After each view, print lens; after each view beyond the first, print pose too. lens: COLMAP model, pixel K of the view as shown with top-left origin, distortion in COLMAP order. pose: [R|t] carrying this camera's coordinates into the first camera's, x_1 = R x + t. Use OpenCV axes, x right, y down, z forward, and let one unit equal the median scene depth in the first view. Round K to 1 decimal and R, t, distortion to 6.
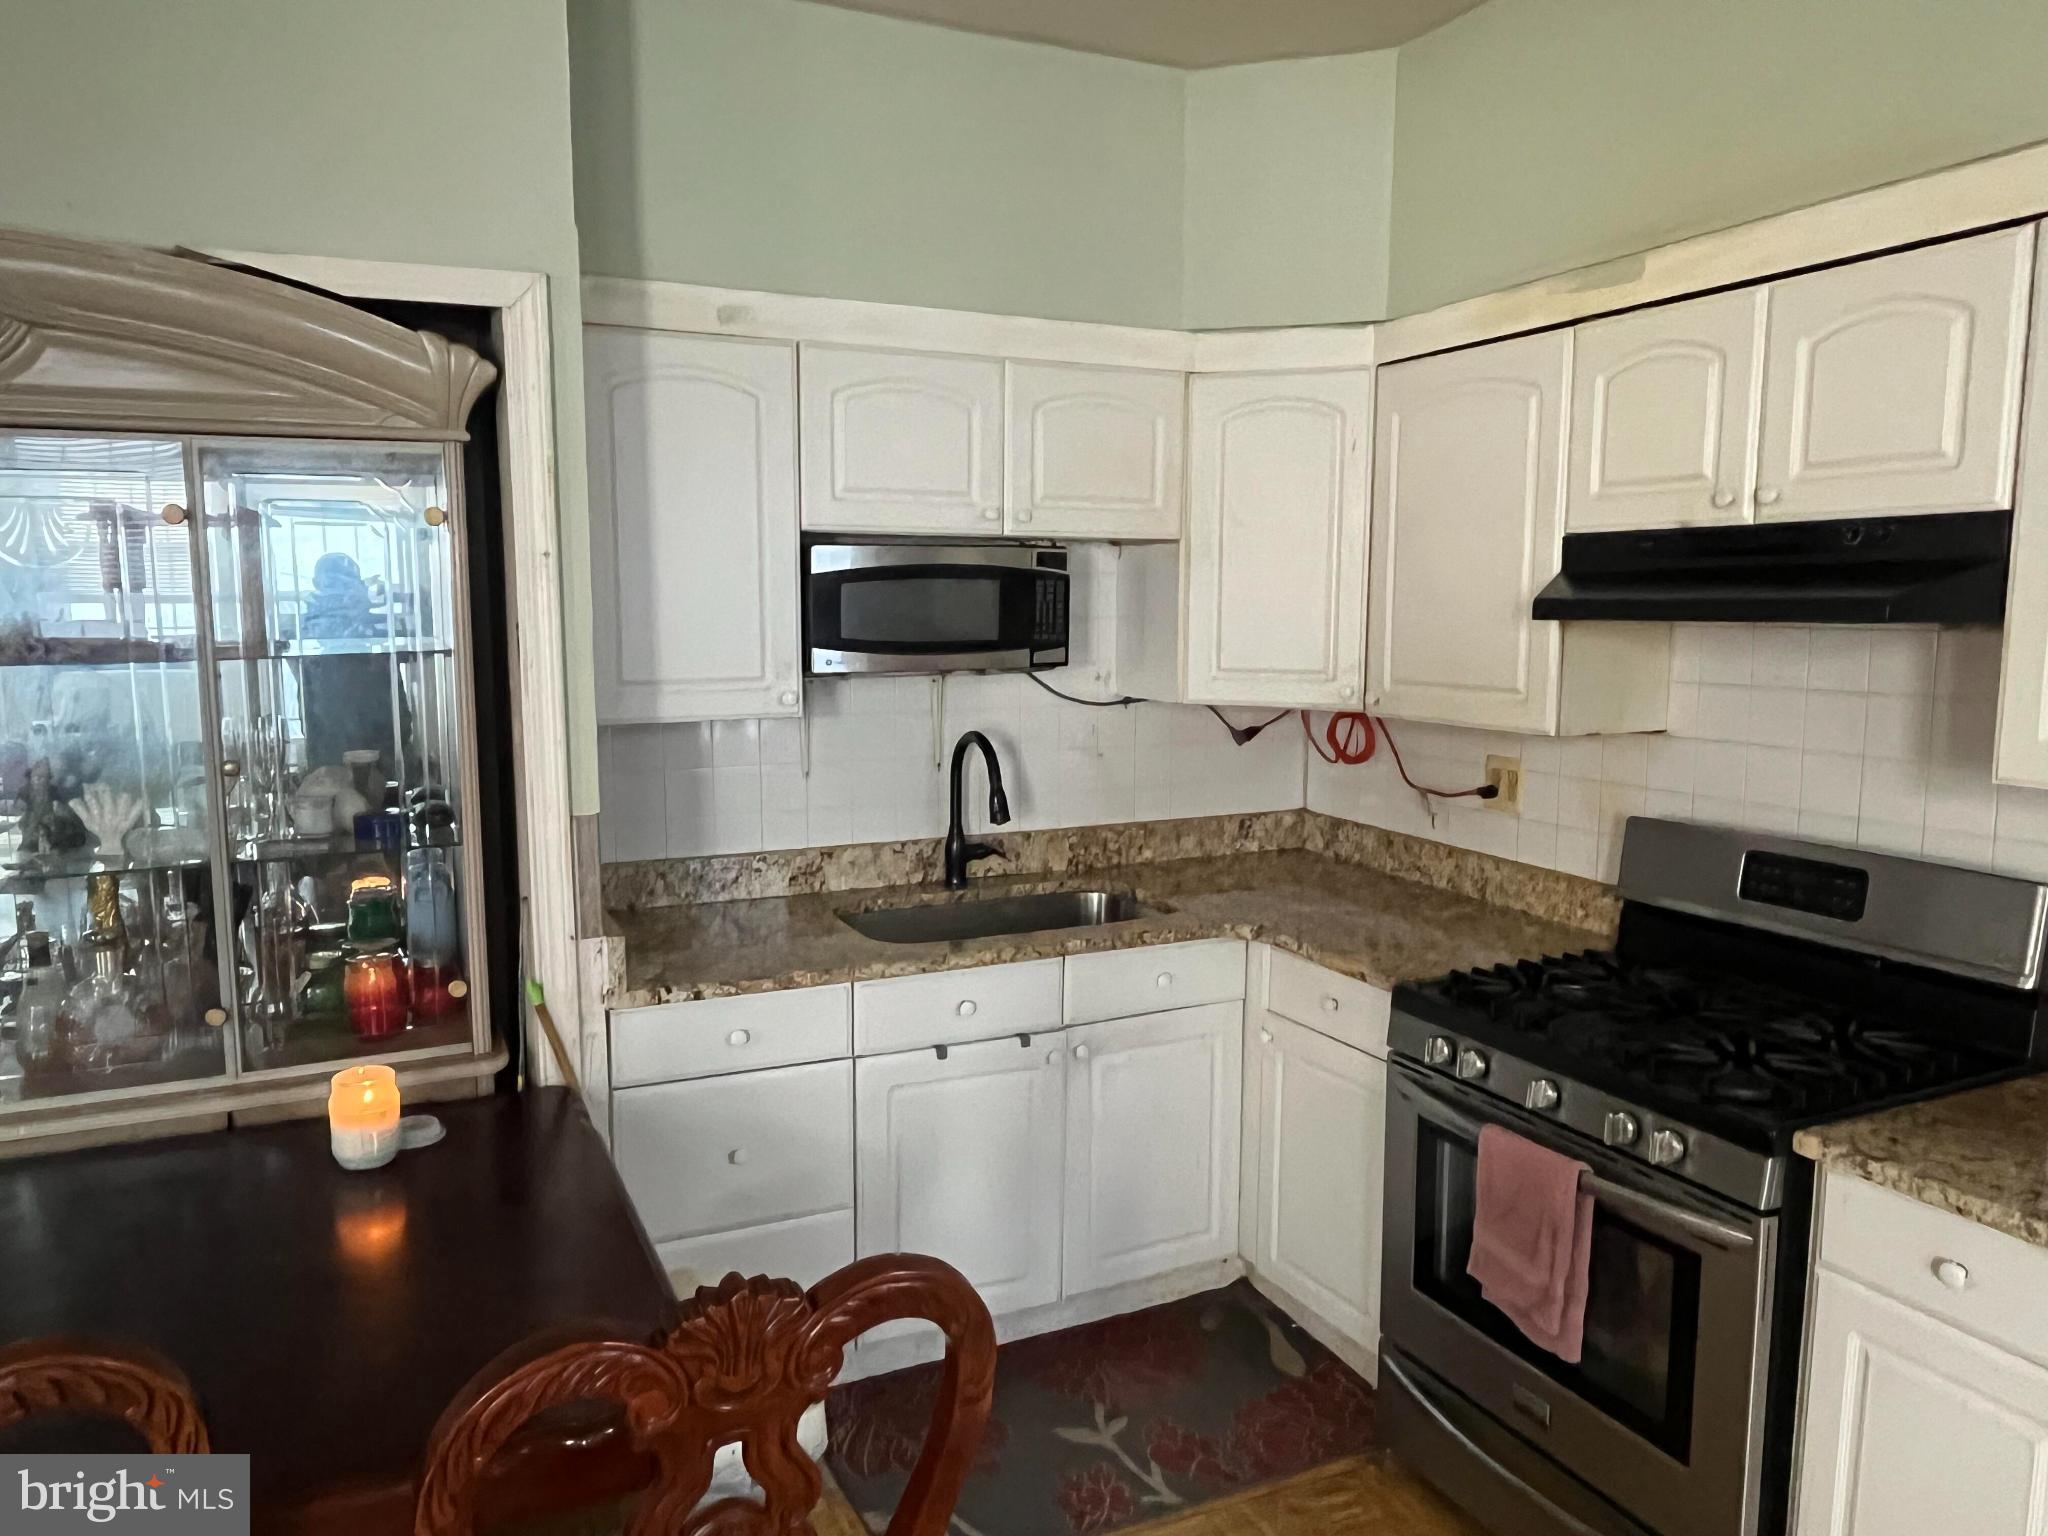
lens RADIAL K [[1361.5, 0, 1008.8], [0, 1361.5, 768.5], [0, 0, 1]] dist [-0.002616, 0.000877]
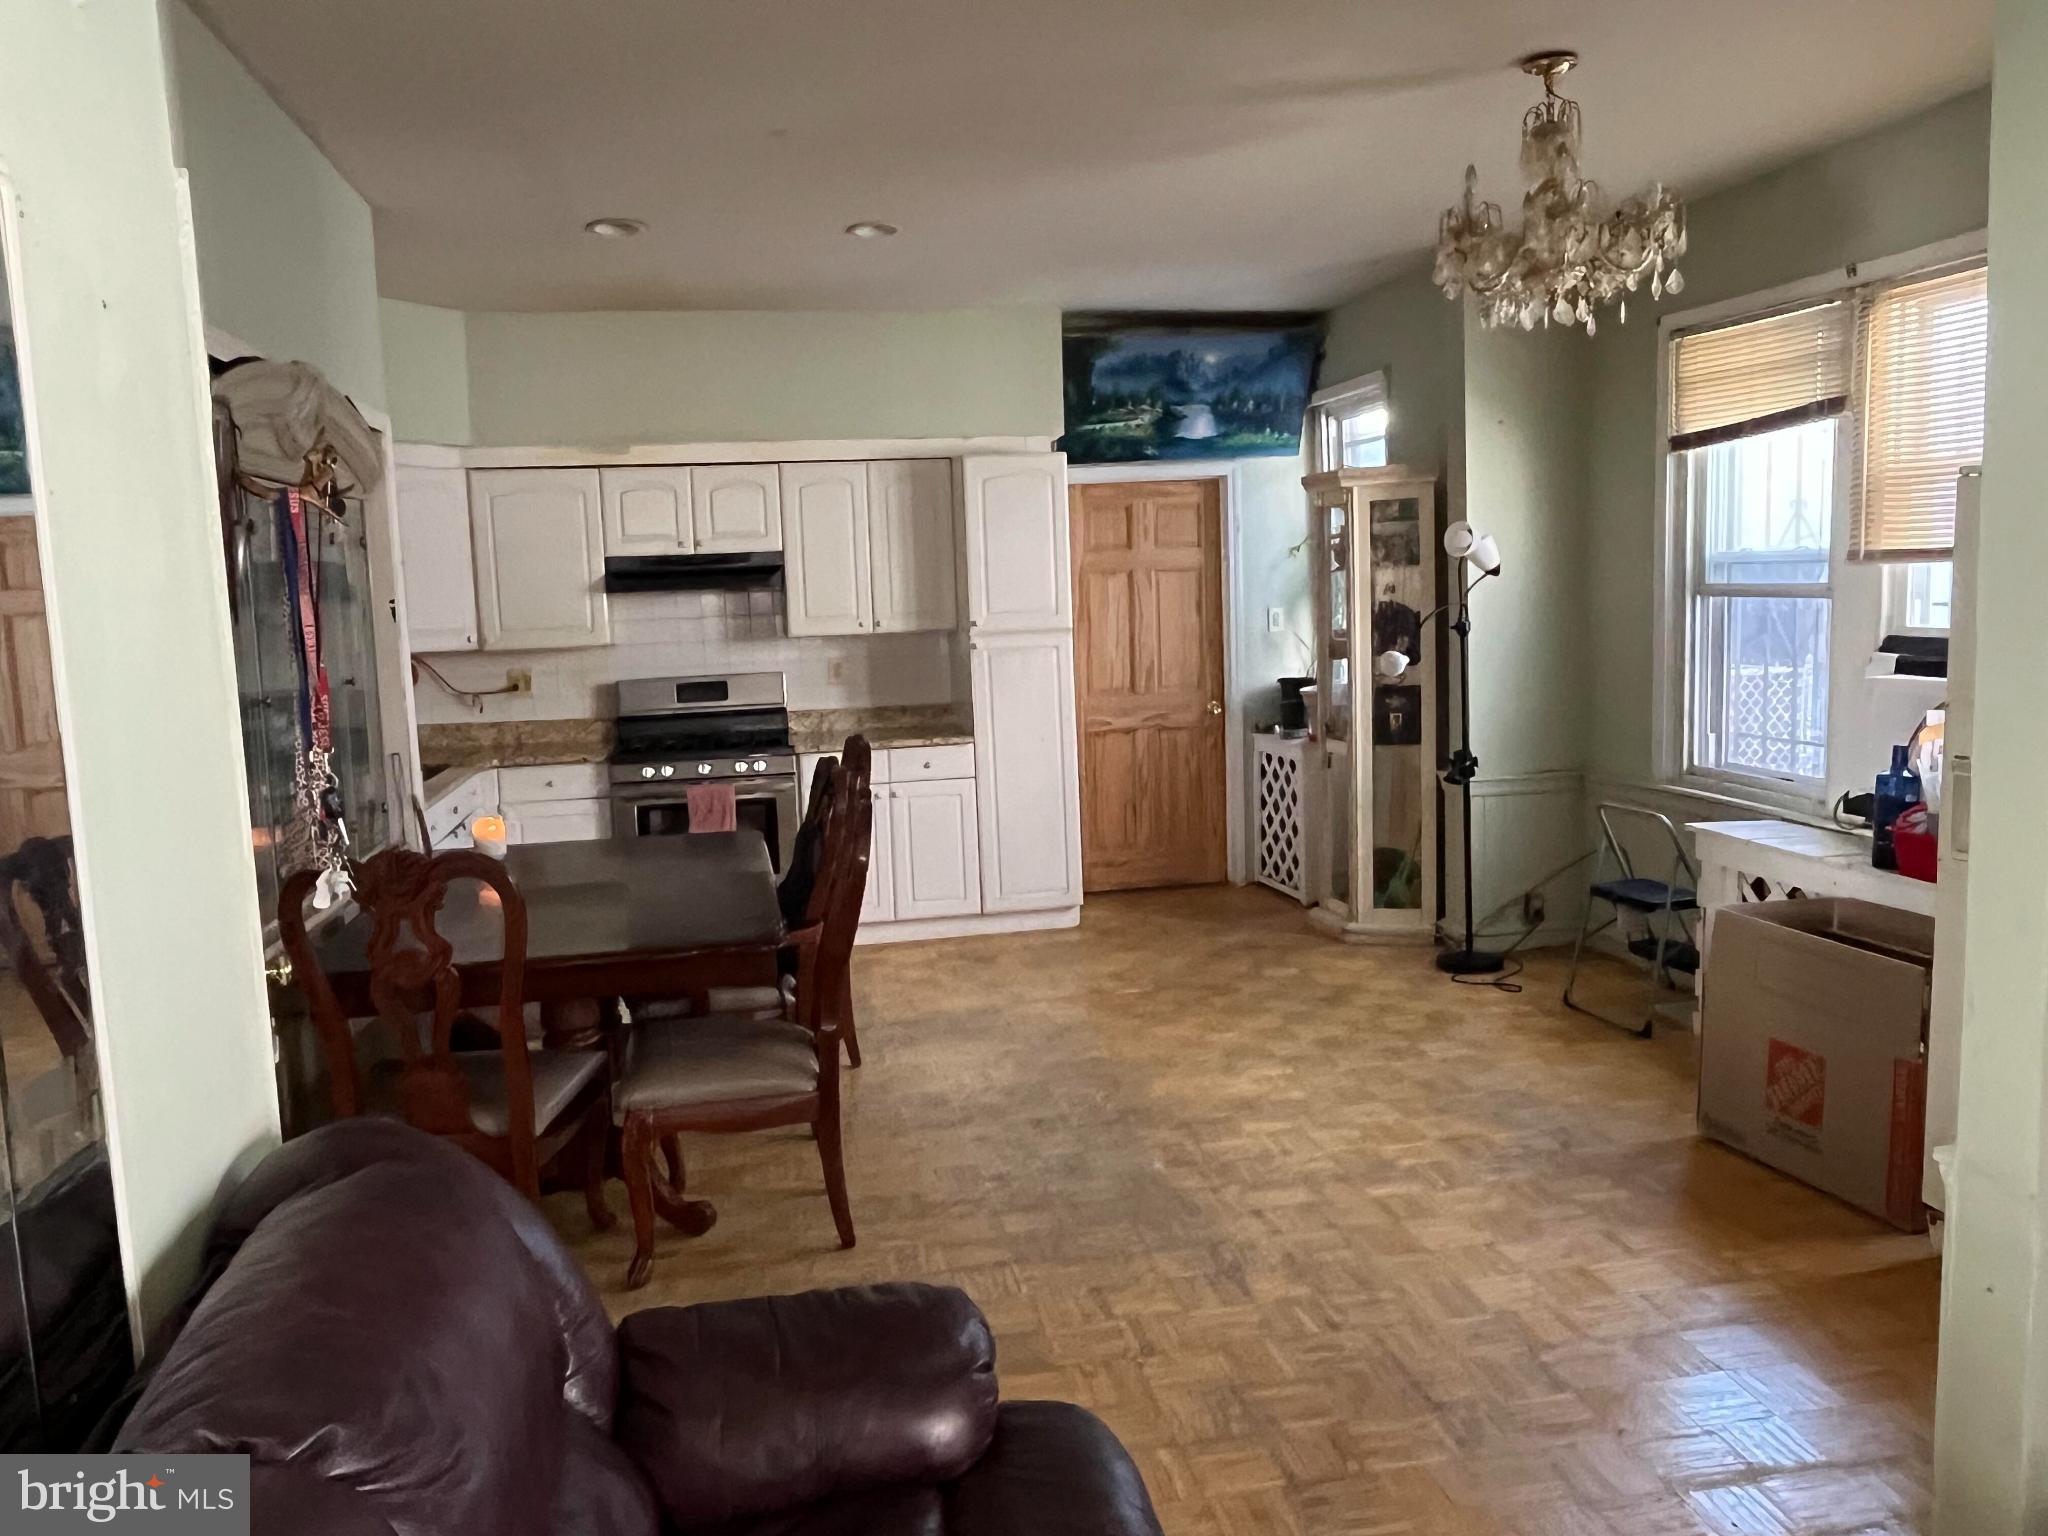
lens RADIAL K [[1495.9, 0, 1024.0], [0, 1495.9, 768.0], [0, 0, 1]] dist [0.002498, 0.002154]
pose [[0.227947, -0.128984, 0.965092, -1.856520], [0.155486, 0.983289, 0.094691, 0.048097], [-0.961178, 0.128474, 0.244193, -0.248002]]
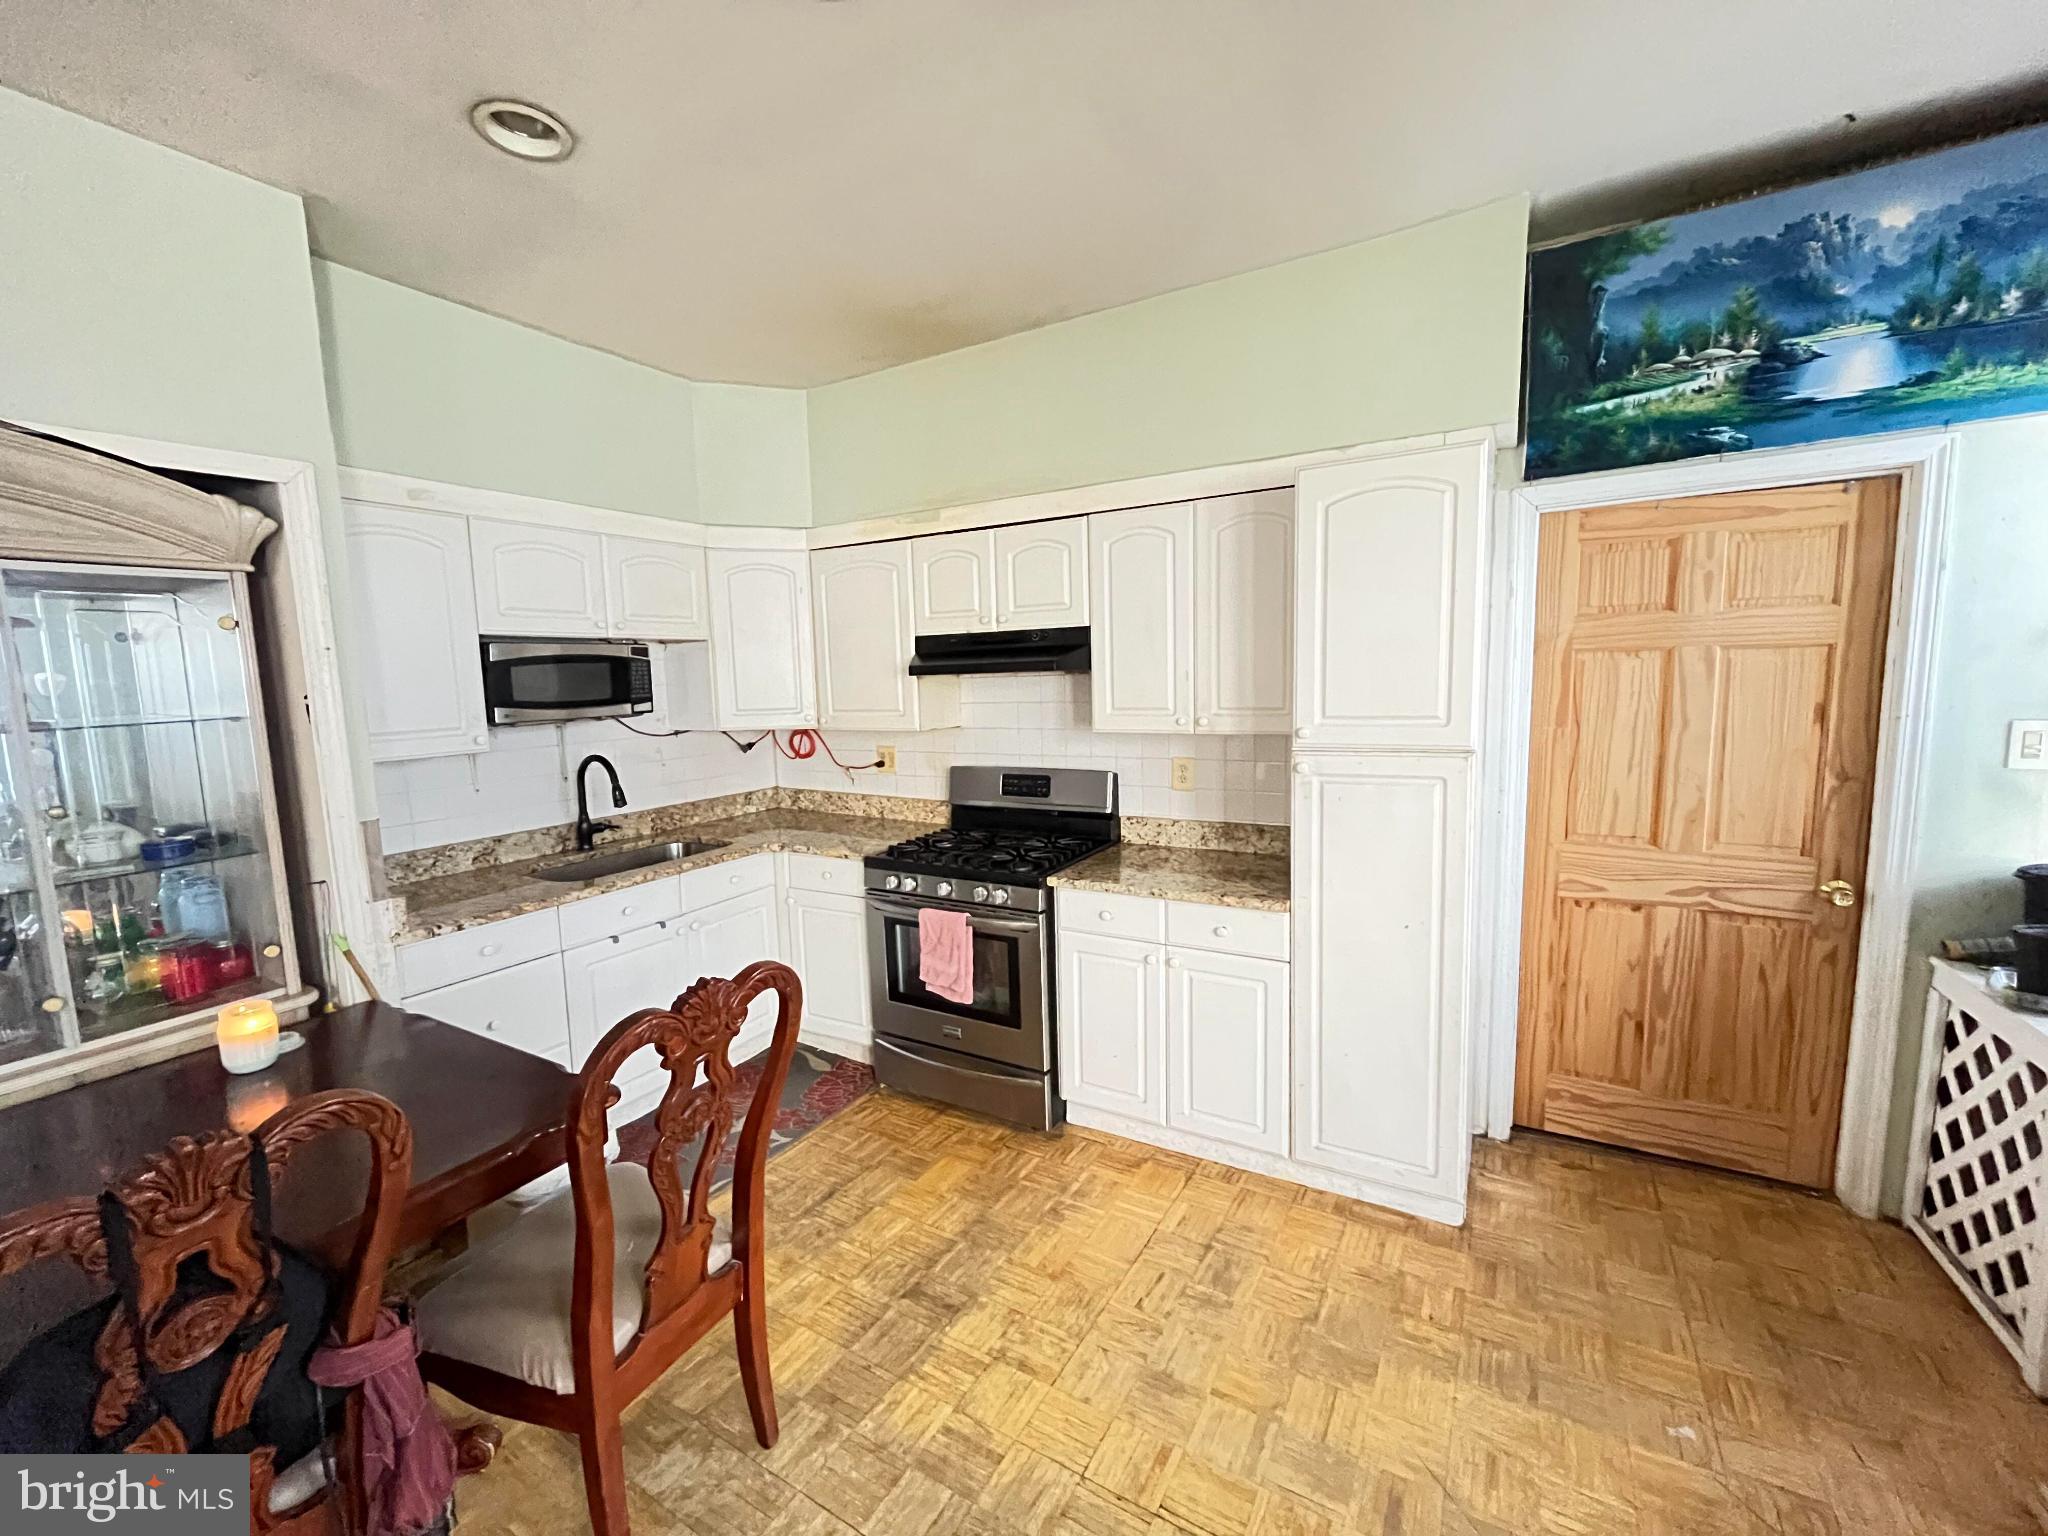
lens RADIAL K [[831.3, 0, 1017.1], [0, 831.3, 772.0], [0, 0, 1]] dist [-0.002680, -0.000191]
pose [[0.819976, -0.091694, 0.565006, -0.211504], [0.098255, 0.994982, 0.018879, 0.030339], [-0.563902, 0.040034, 0.824871, -0.154788]]
